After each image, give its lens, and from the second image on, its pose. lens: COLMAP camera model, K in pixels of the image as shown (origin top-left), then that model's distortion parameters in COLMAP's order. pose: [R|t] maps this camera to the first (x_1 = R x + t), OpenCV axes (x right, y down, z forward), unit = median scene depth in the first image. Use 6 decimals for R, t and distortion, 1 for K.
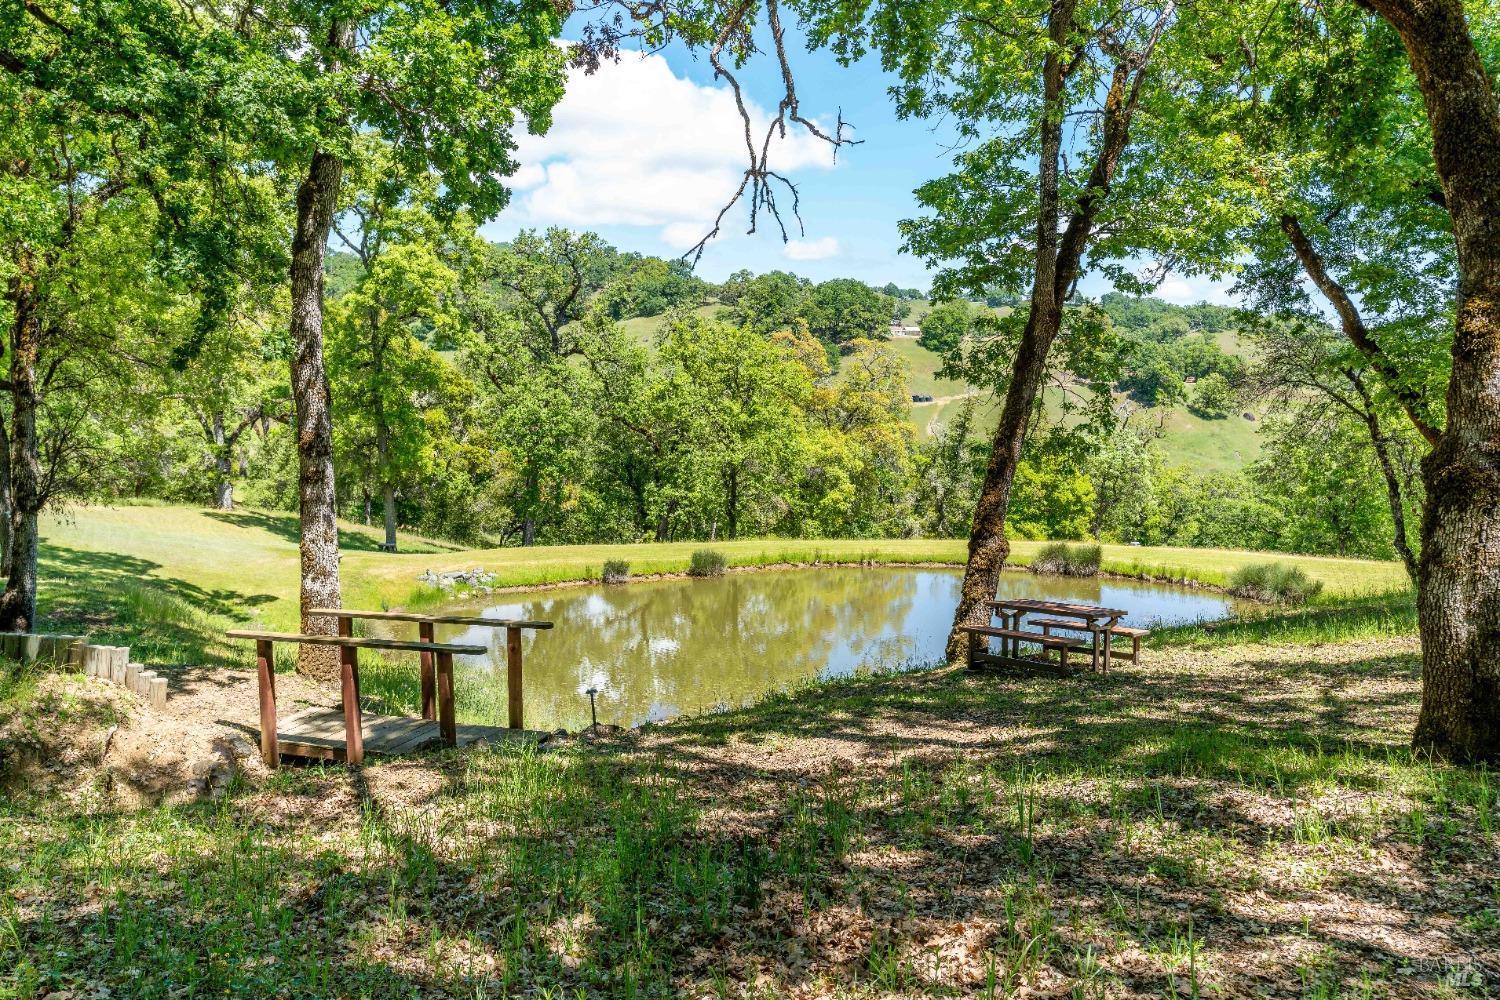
lens RADIAL K [[1218.2, 0, 752.0], [0, 1218.2, 507.1], [0, 0, 1]] dist [0.004953, 0.000953]
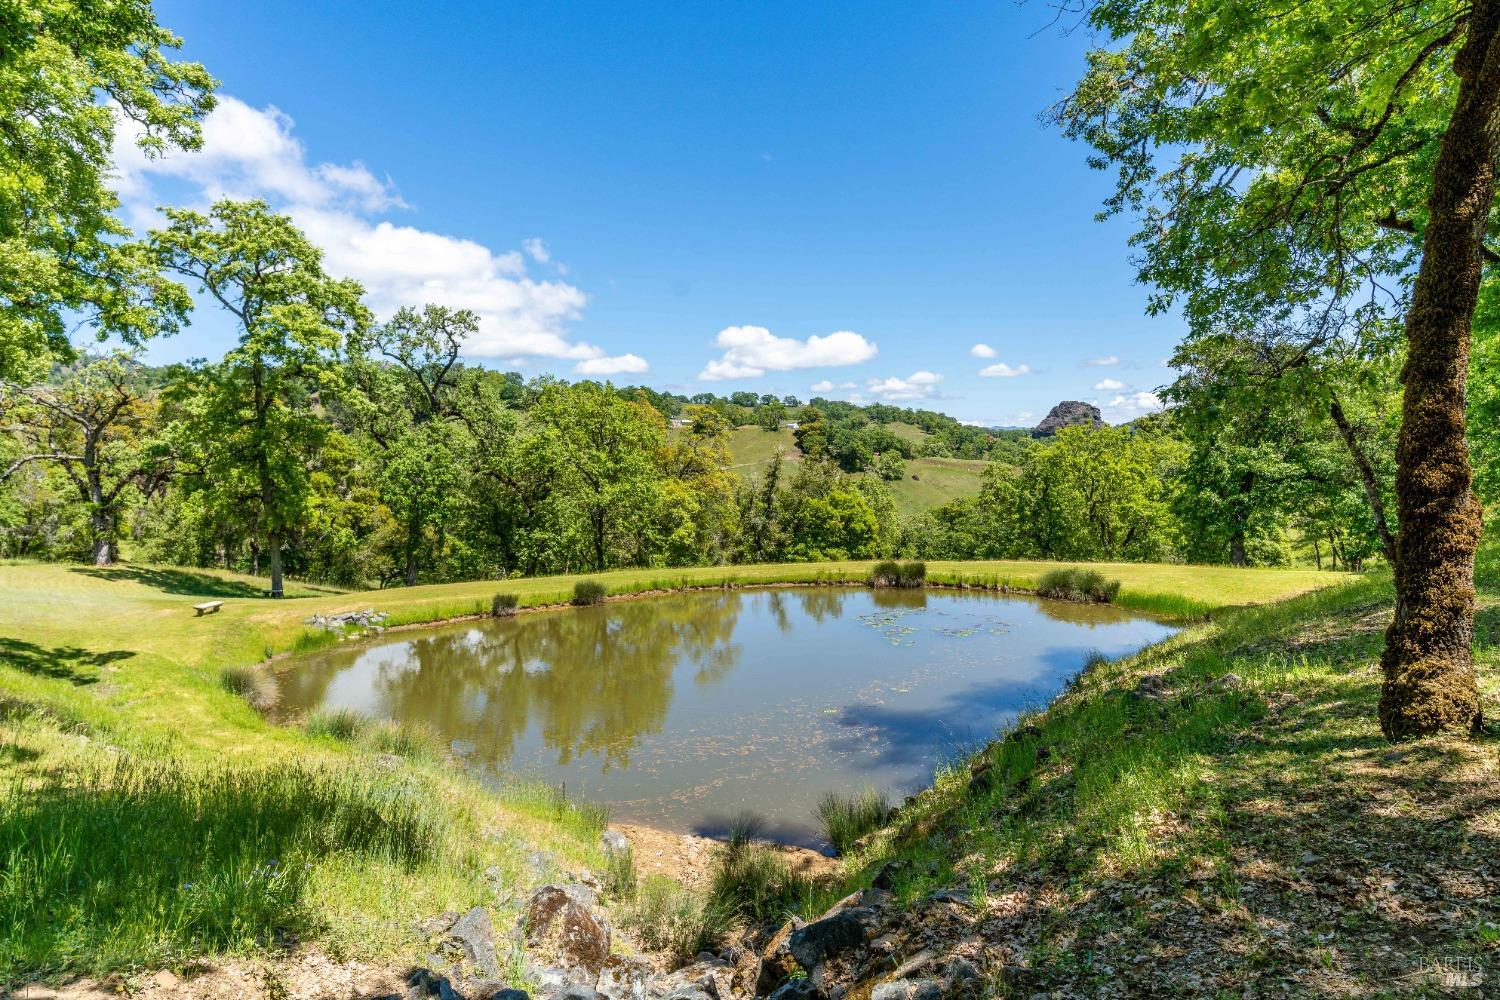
lens RADIAL K [[849.8, 0, 755.0], [0, 849.8, 501.5], [0, 0, 1]] dist [-0.000242, 0.001898]
pose [[0.975601, -0.027712, 0.217796, -0.045020], [0.040201, 0.997779, -0.053122, 0.008258], [-0.215840, 0.060581, 0.974547, 0.169072]]
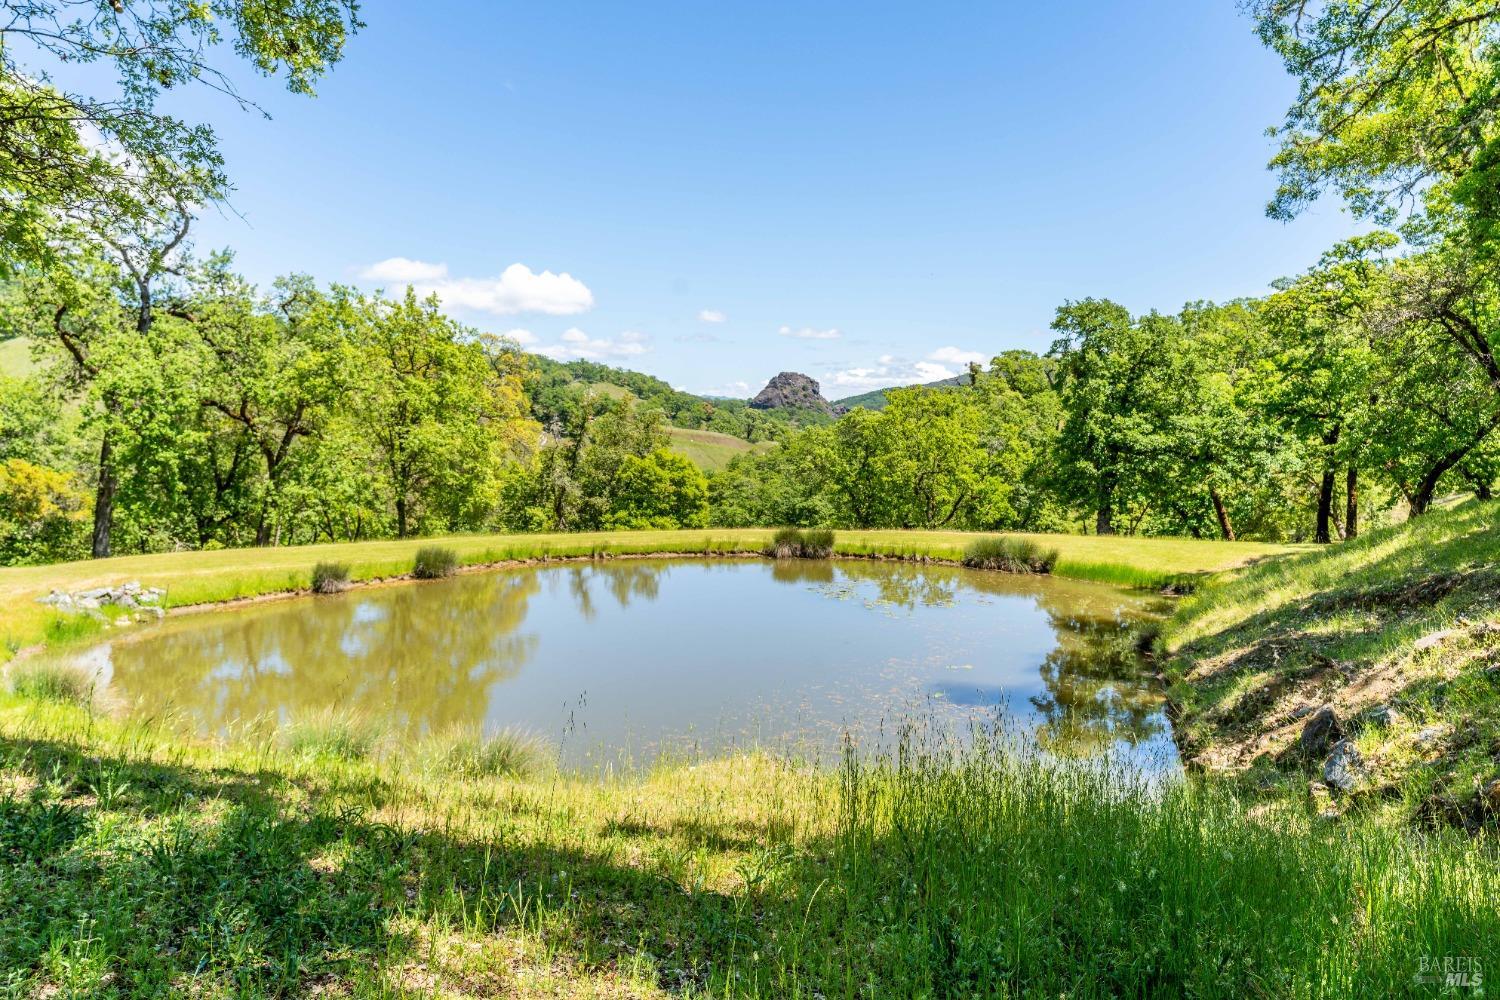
lens RADIAL K [[977.5, 0, 748.7], [0, 977.5, 493.9], [0, 0, 1]] dist [0.004512, -0.000668]
pose [[0.850874, -0.007237, 0.525319, -0.166180], [0.023305, 0.999441, -0.023979, 0.016213], [-0.524852, 0.032646, 0.850567, 0.256121]]
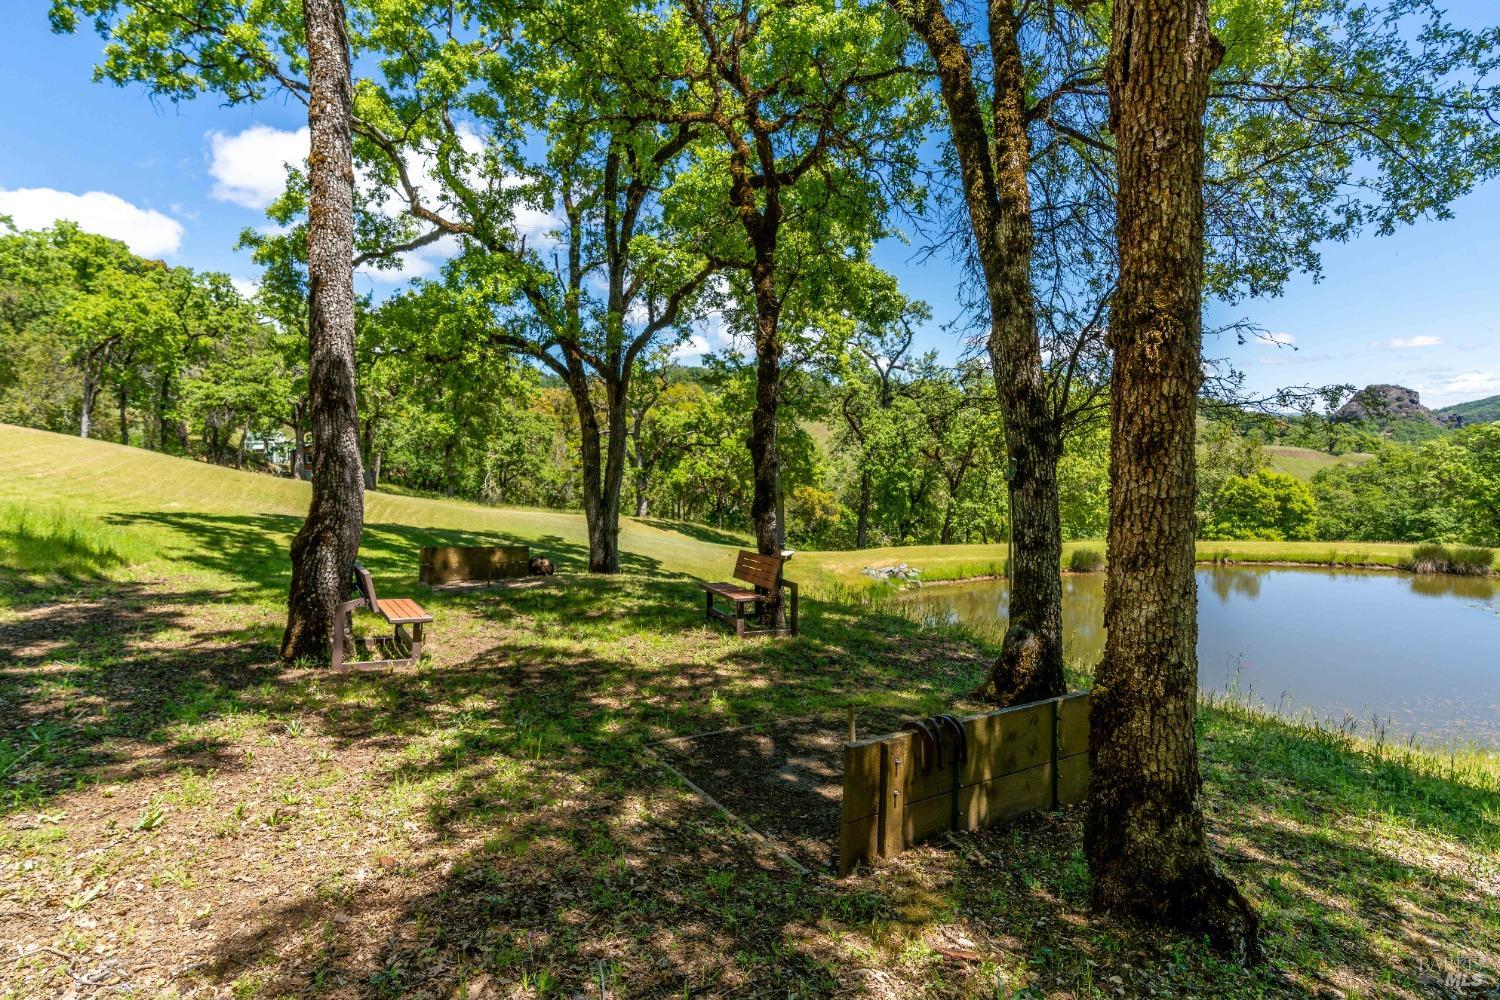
lens RADIAL K [[720.7, 0, 750.5], [0, 720.7, 499.9], [0, 0, 1]] dist [0.003085, 0.000417]
pose [[0.993076, -0.004130, -0.117400, -0.219114], [0.000151, 0.999426, -0.033886, 0.009438], [0.117472, 0.033634, 0.992506, 0.232732]]
